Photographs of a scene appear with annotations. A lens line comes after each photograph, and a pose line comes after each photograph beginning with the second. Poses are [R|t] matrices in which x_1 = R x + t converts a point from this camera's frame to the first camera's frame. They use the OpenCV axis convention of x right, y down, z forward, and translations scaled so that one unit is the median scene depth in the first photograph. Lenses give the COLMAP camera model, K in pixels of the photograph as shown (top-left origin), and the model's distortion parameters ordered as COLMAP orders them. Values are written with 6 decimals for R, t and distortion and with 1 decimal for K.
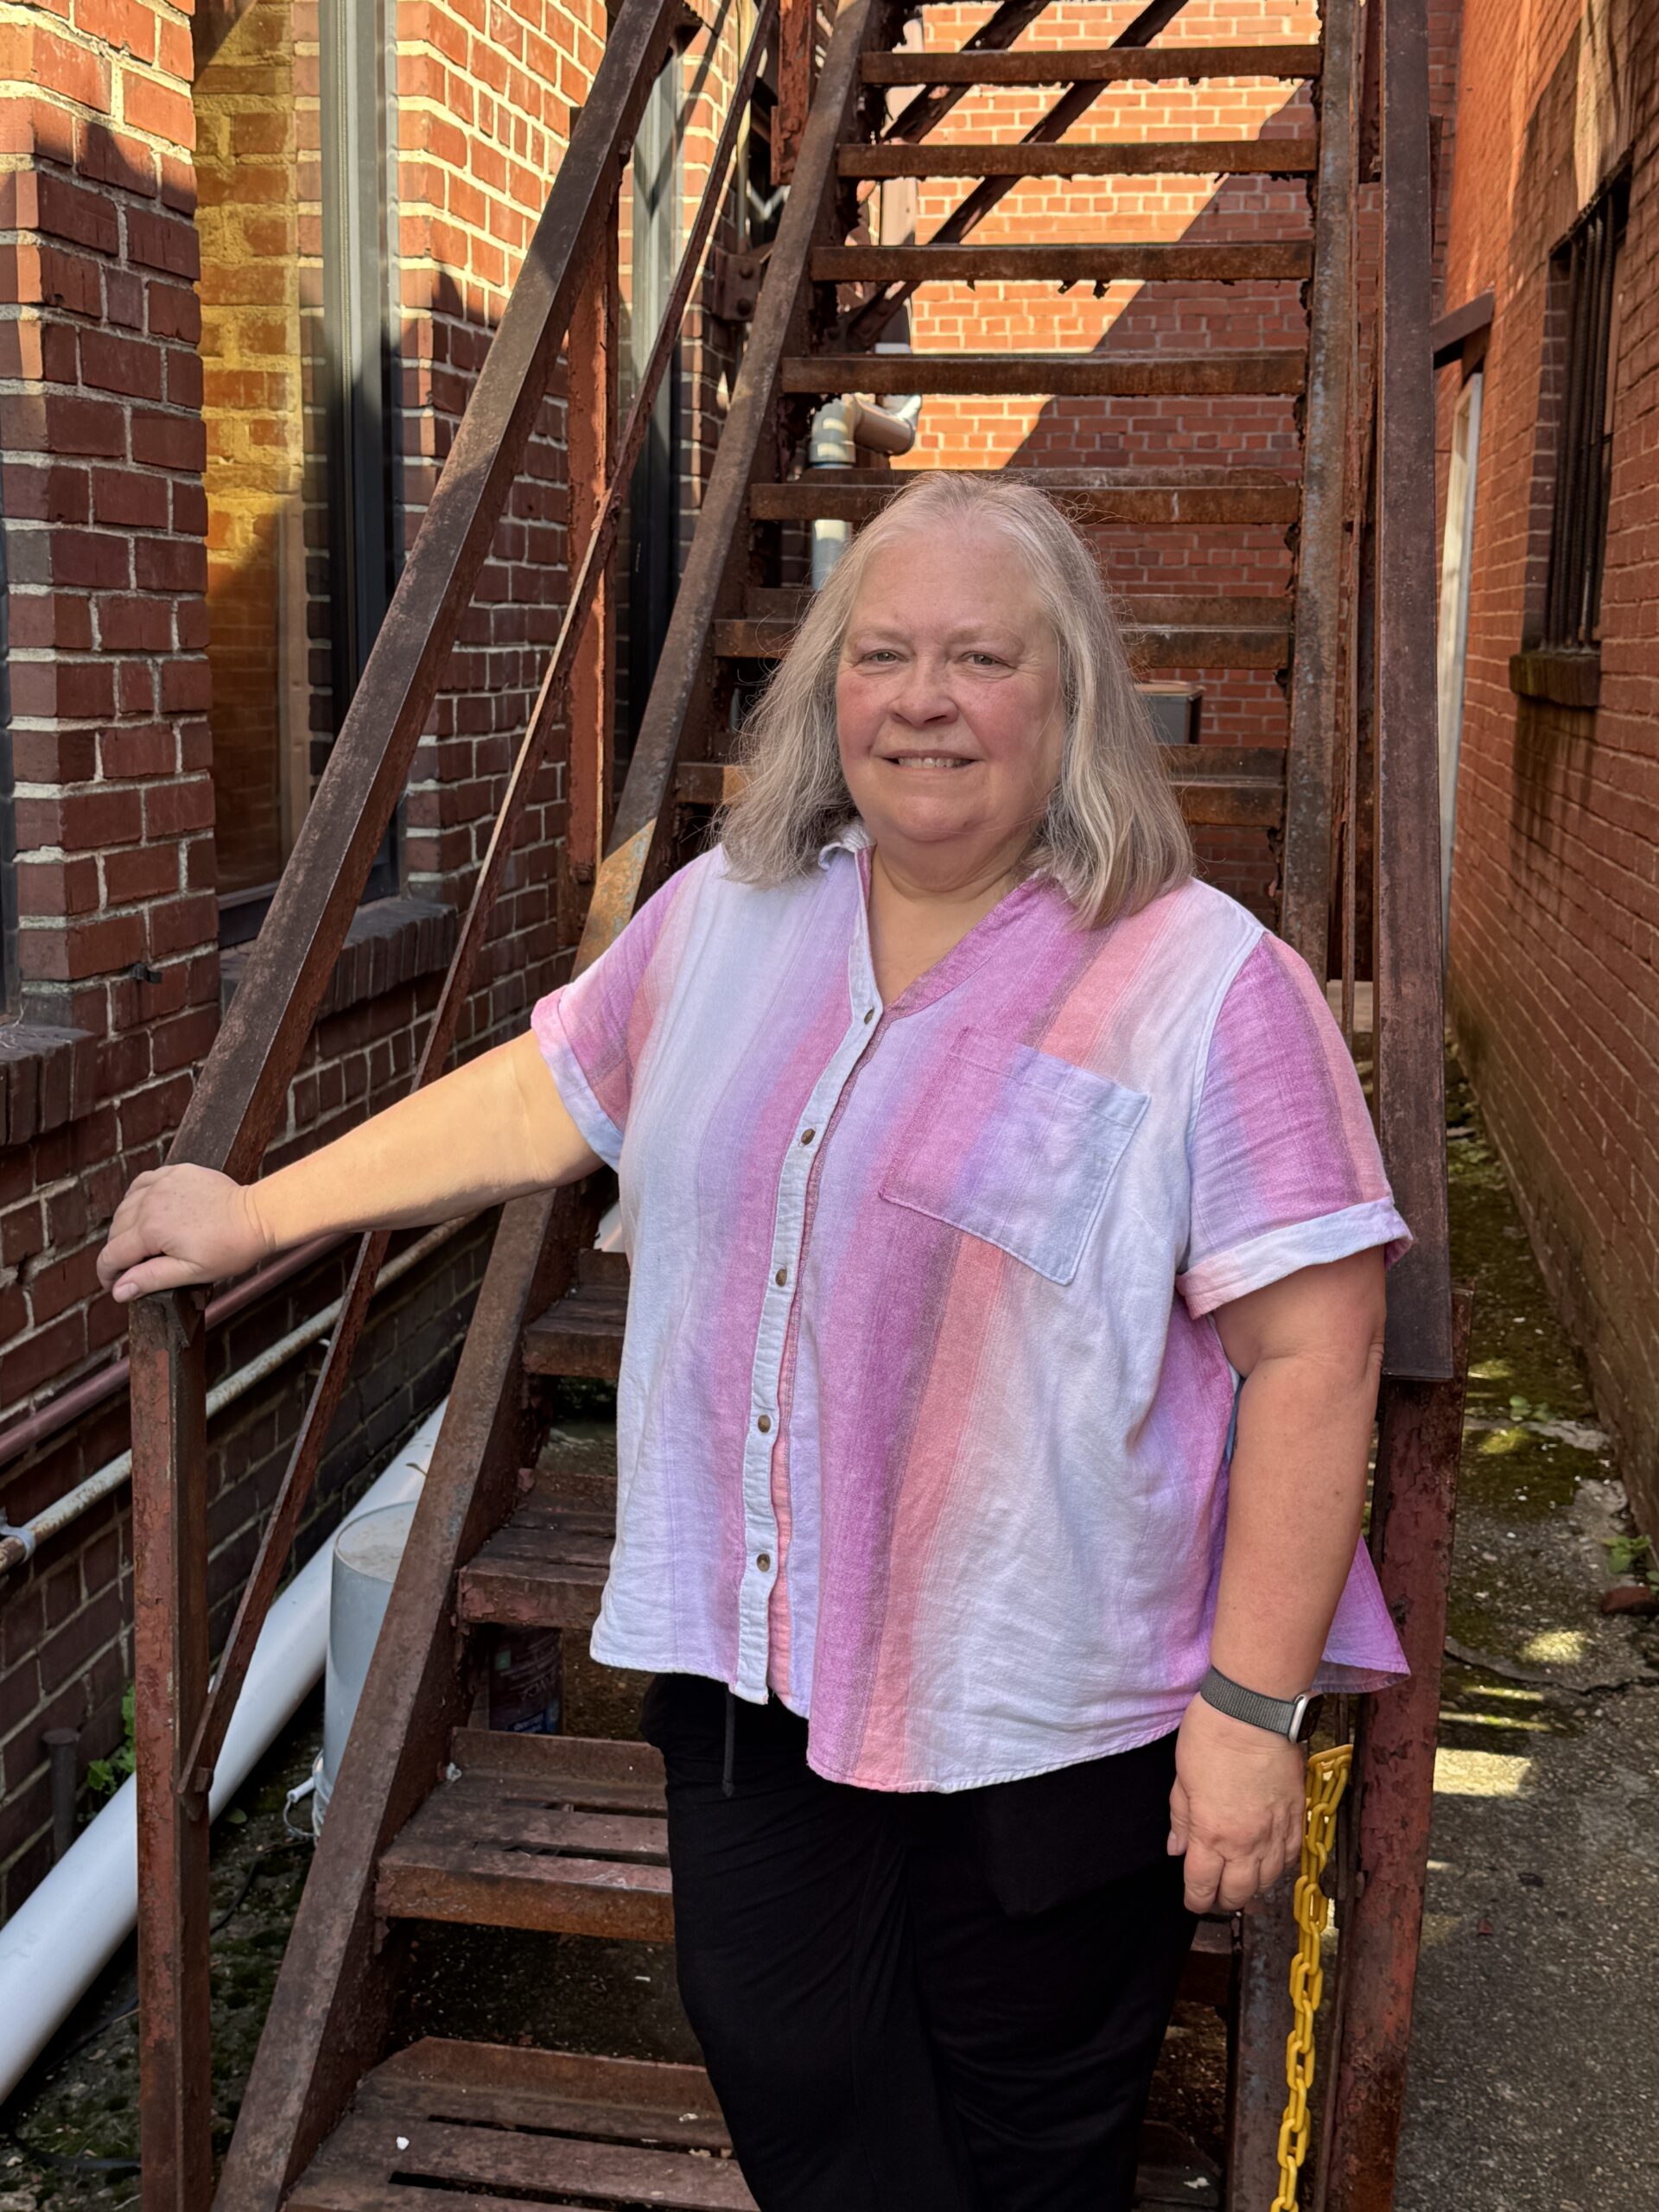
lens RADIAL K [[2580.1, 0, 816.5], [0, 2580.1, 1119.0], [0, 0, 1]] dist [0.210818, -0.508864]
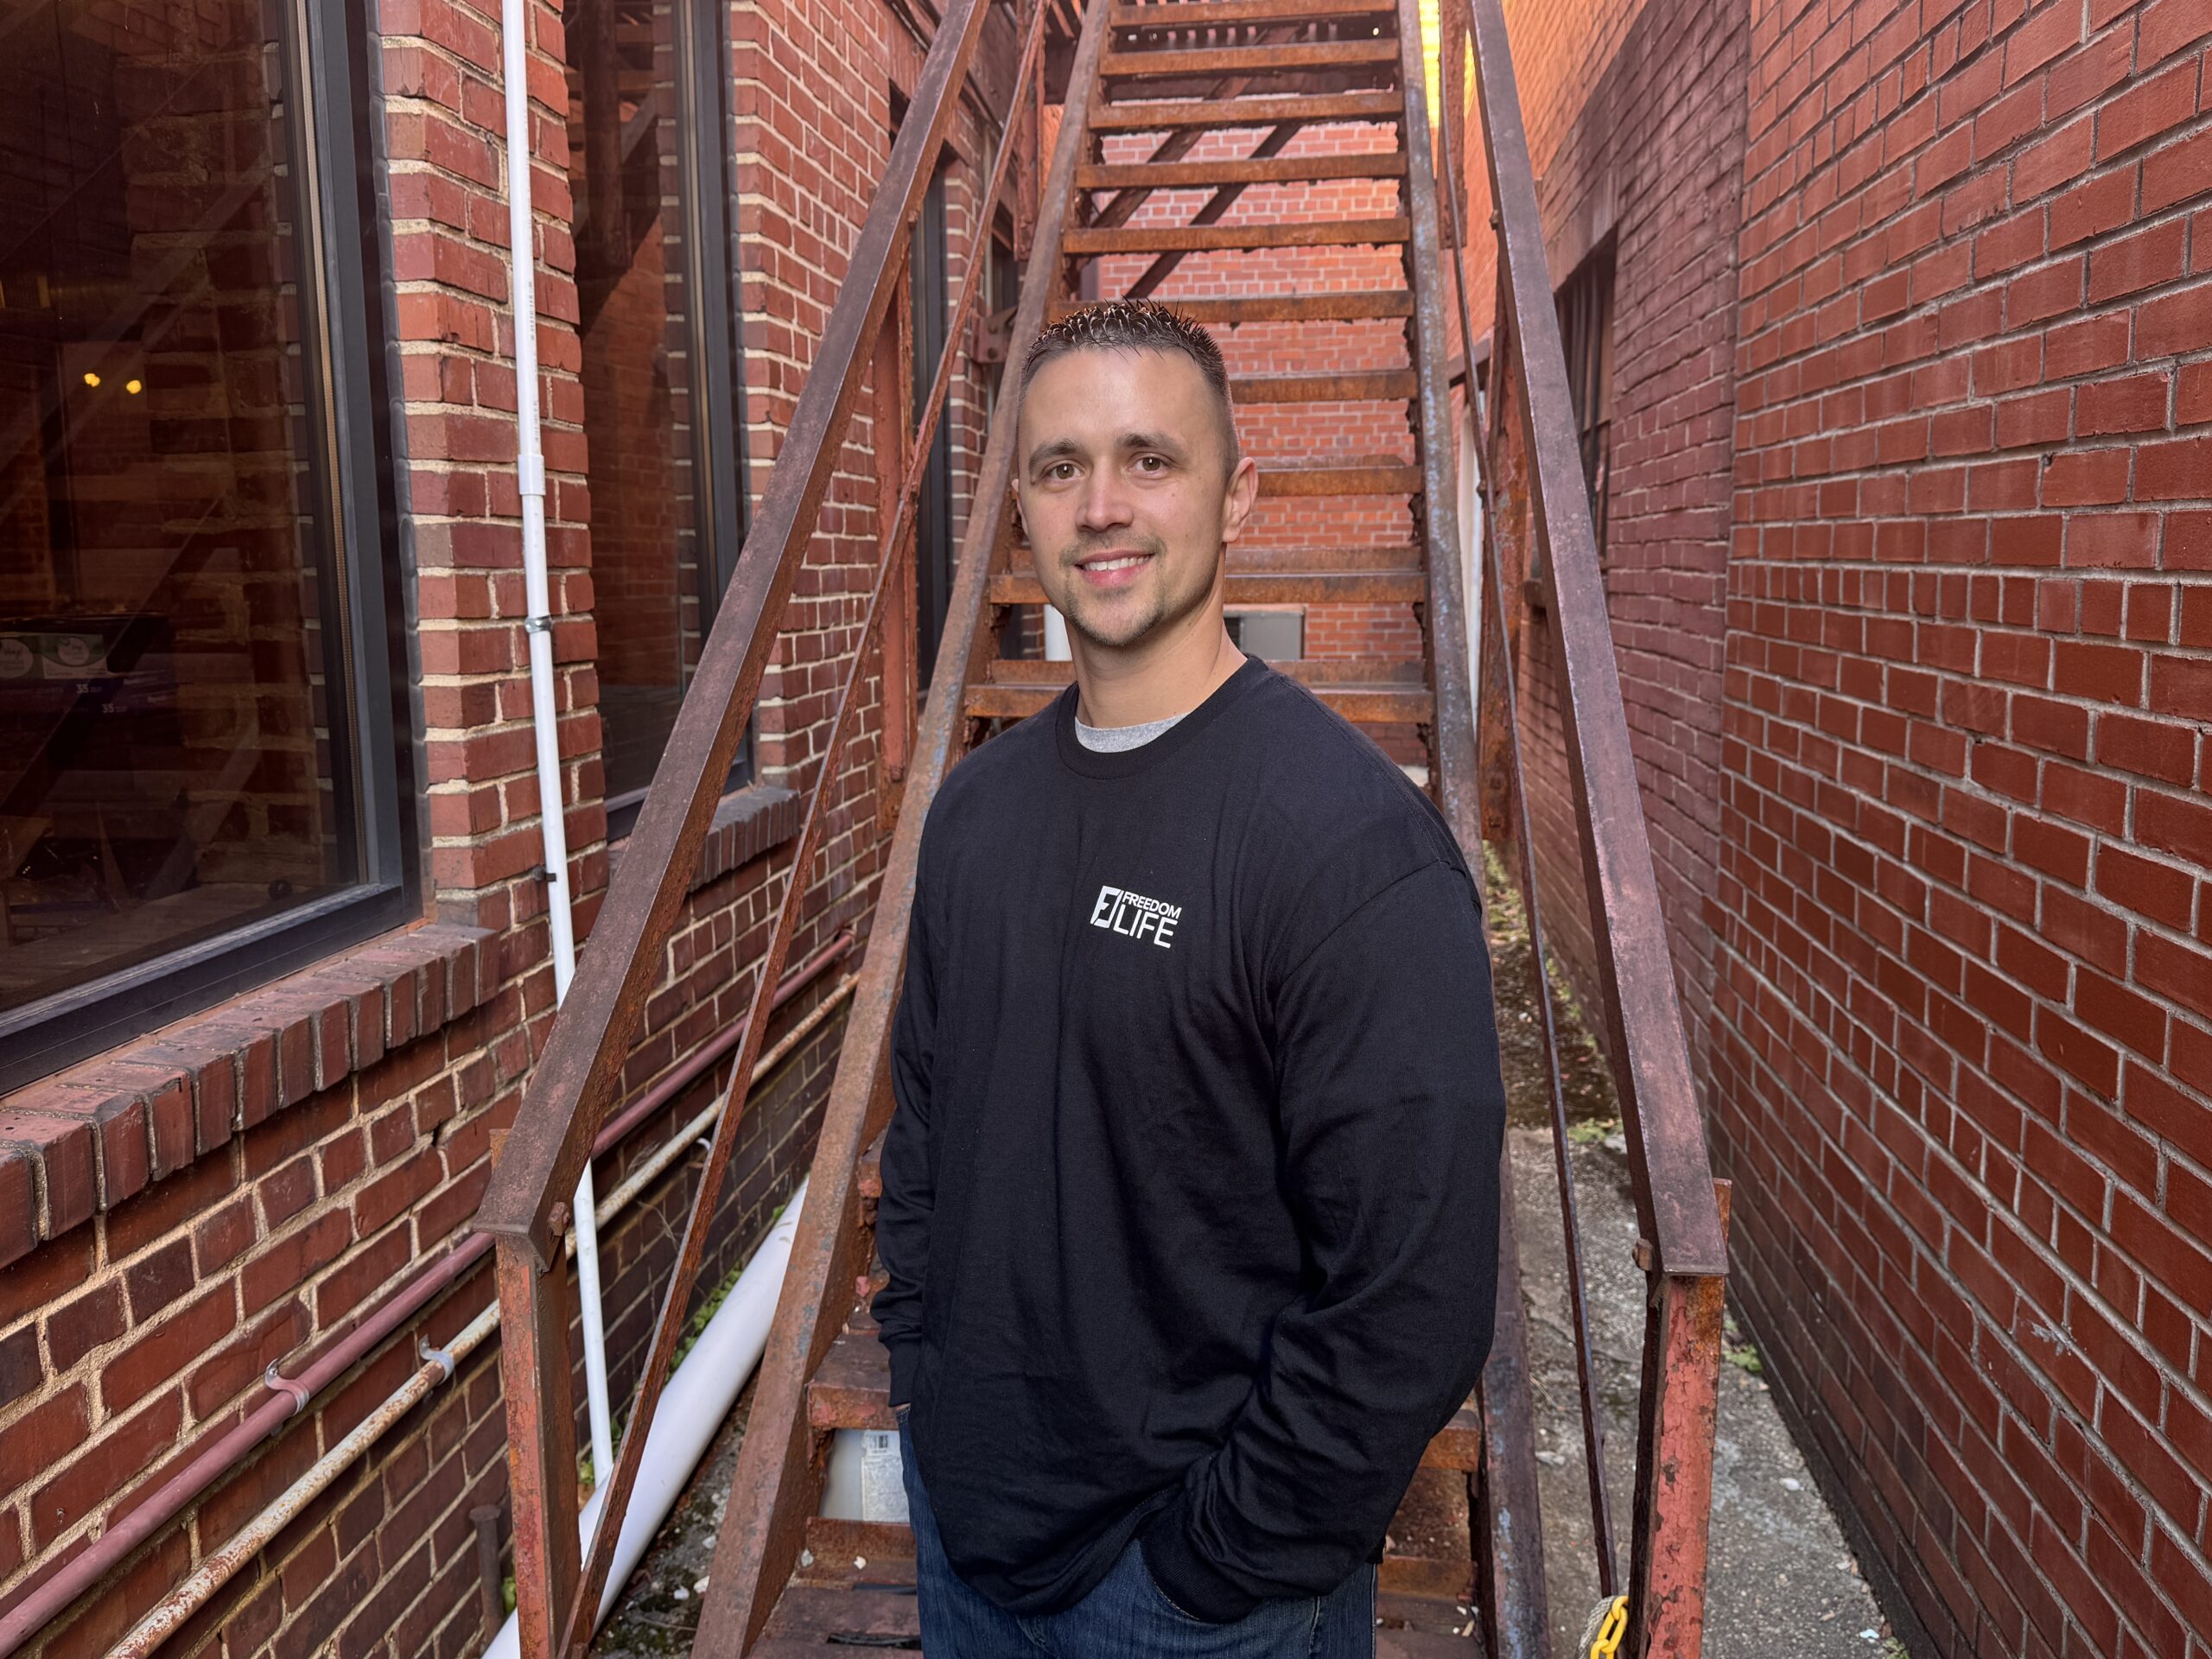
lens RADIAL K [[1673.3, 0, 1100.5], [0, 1673.3, 816.2], [0, 0, 1]] dist [0.058078, -0.099666]
pose [[0.998793, -0.032230, 0.037076, -0.019253], [0.033594, 0.998759, -0.036777, -0.039654], [-0.035844, 0.037978, 0.998635, 0.171611]]
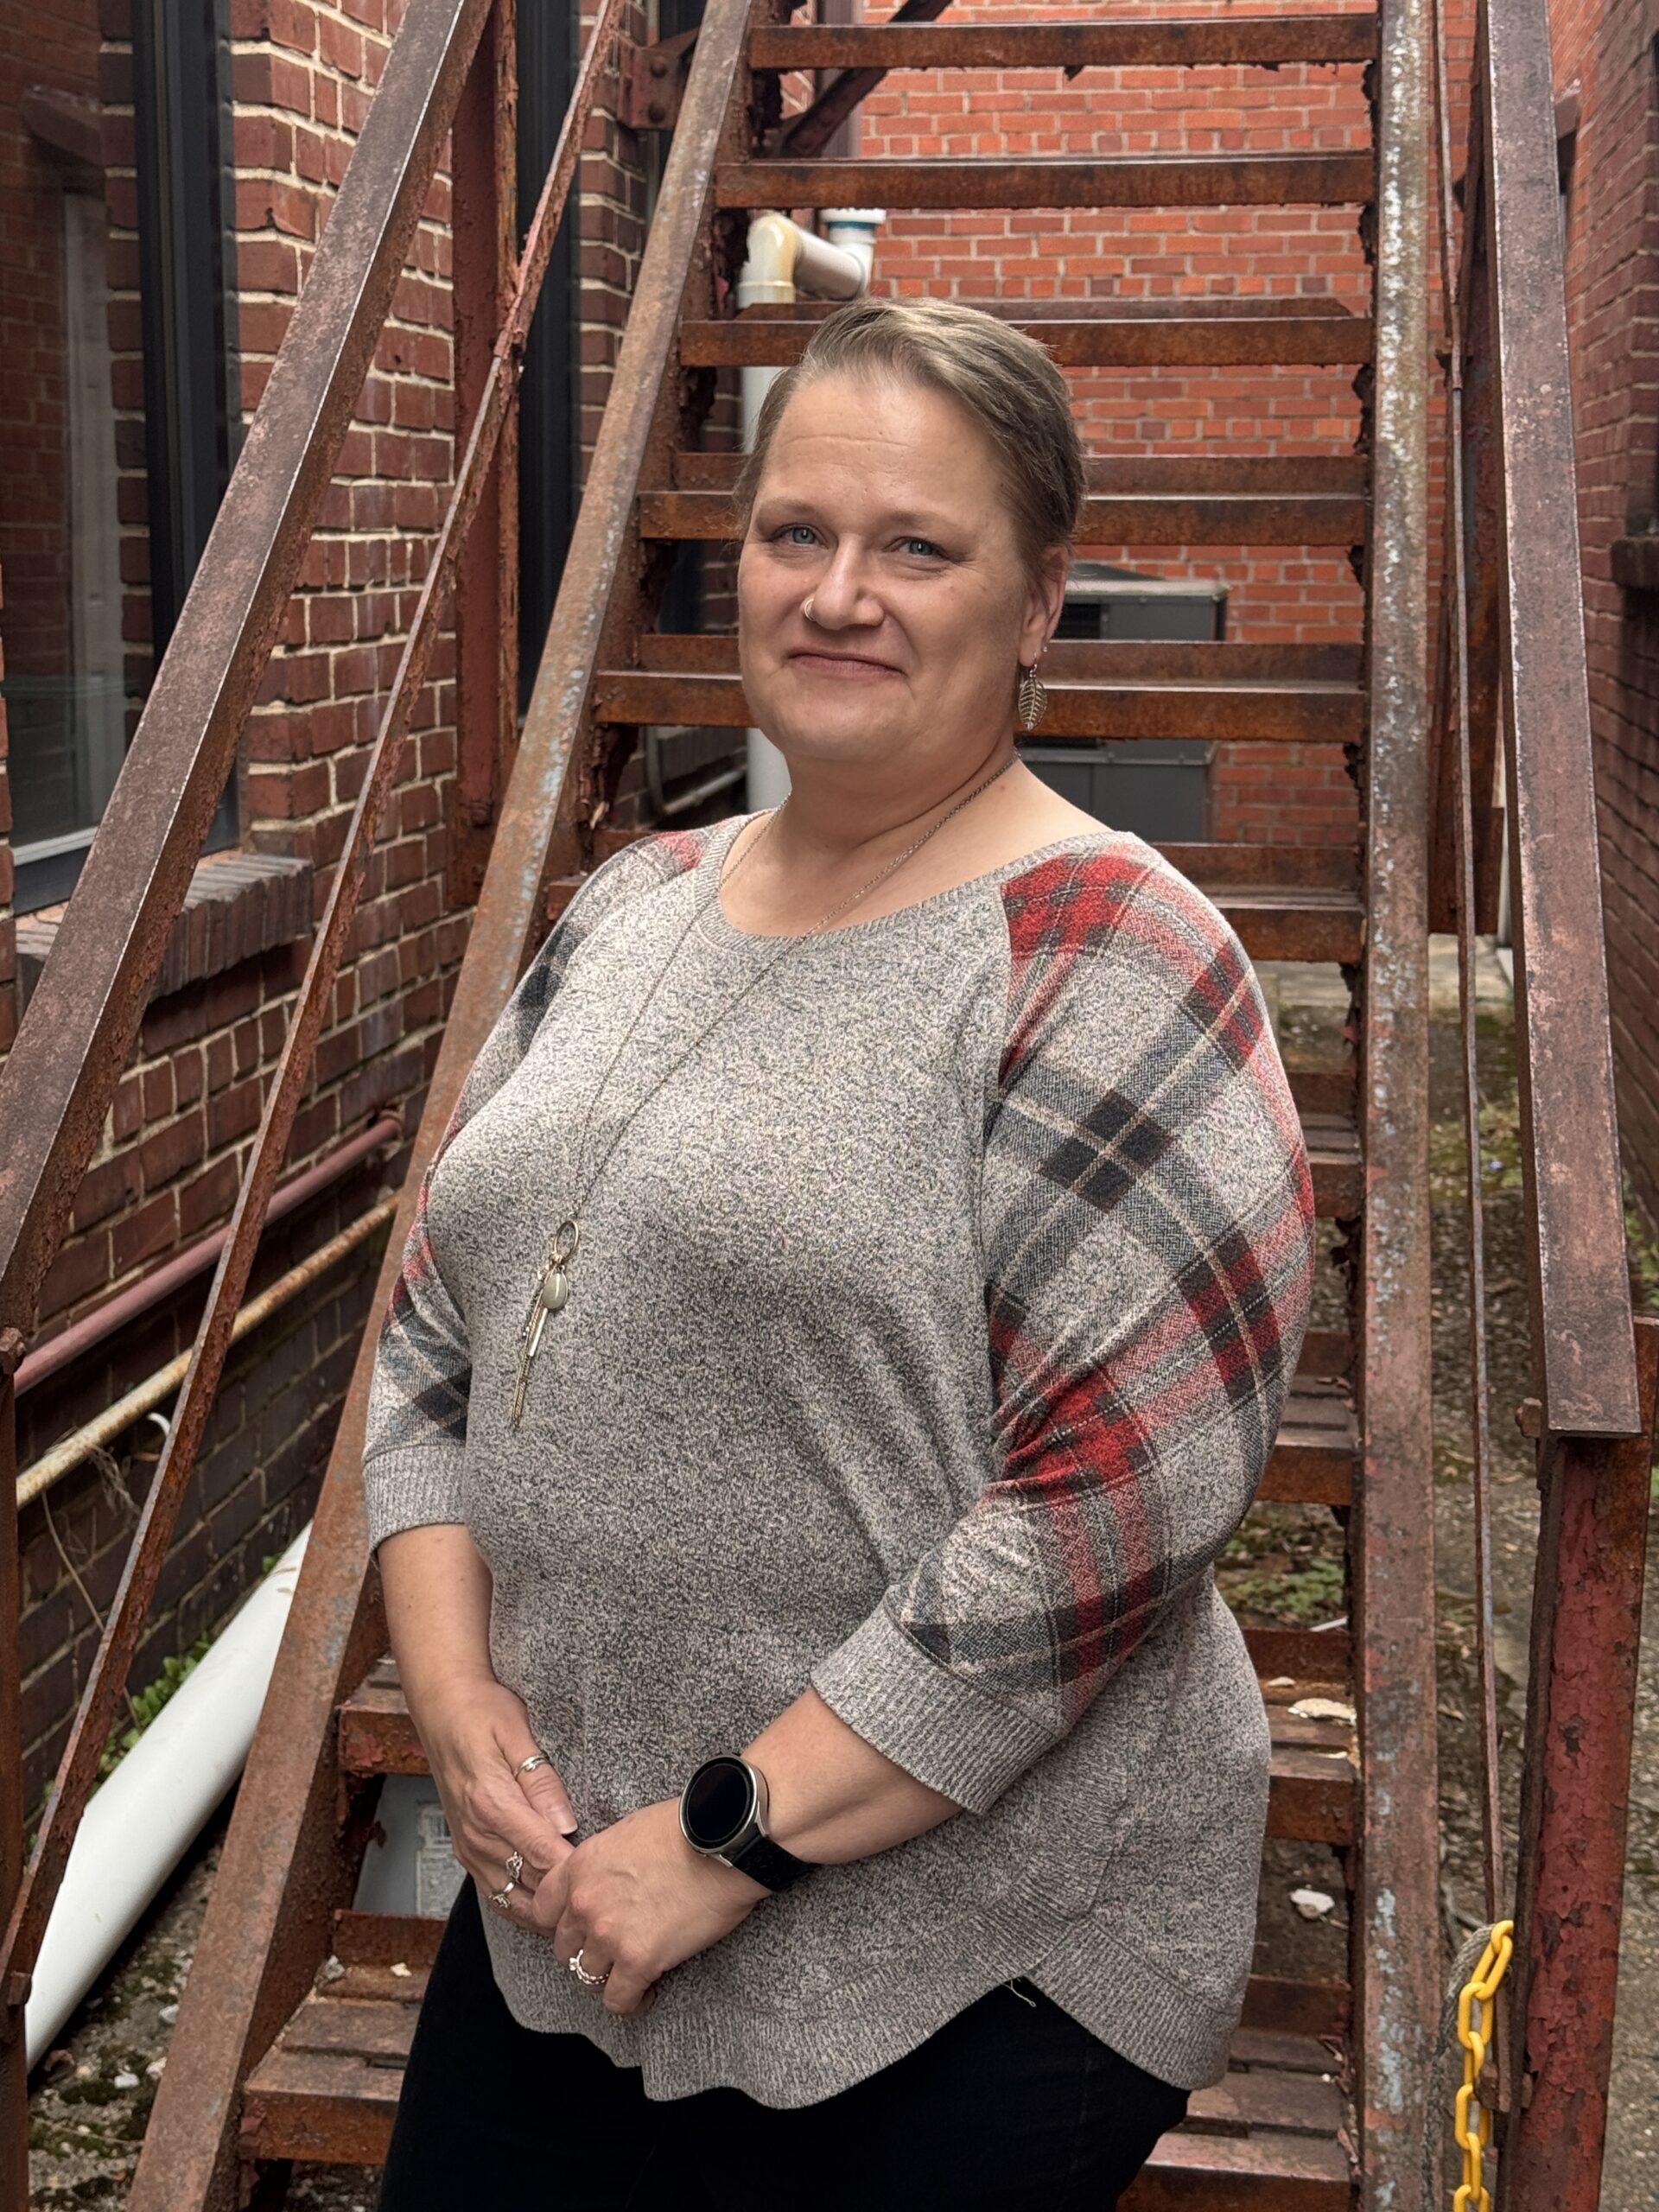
lens RADIAL K [[3186.4, 0, 820.4], [0, 3186.4, 1099.8], [0, 0, 1]] dist [0.218745, -0.537537]
pose [[0.999583, -0.015911, 0.024089, -0.011377], [0.016166, 0.999815, -0.010432, 0.003803], [-0.023918, 0.010817, 0.999655, 0.027490]]
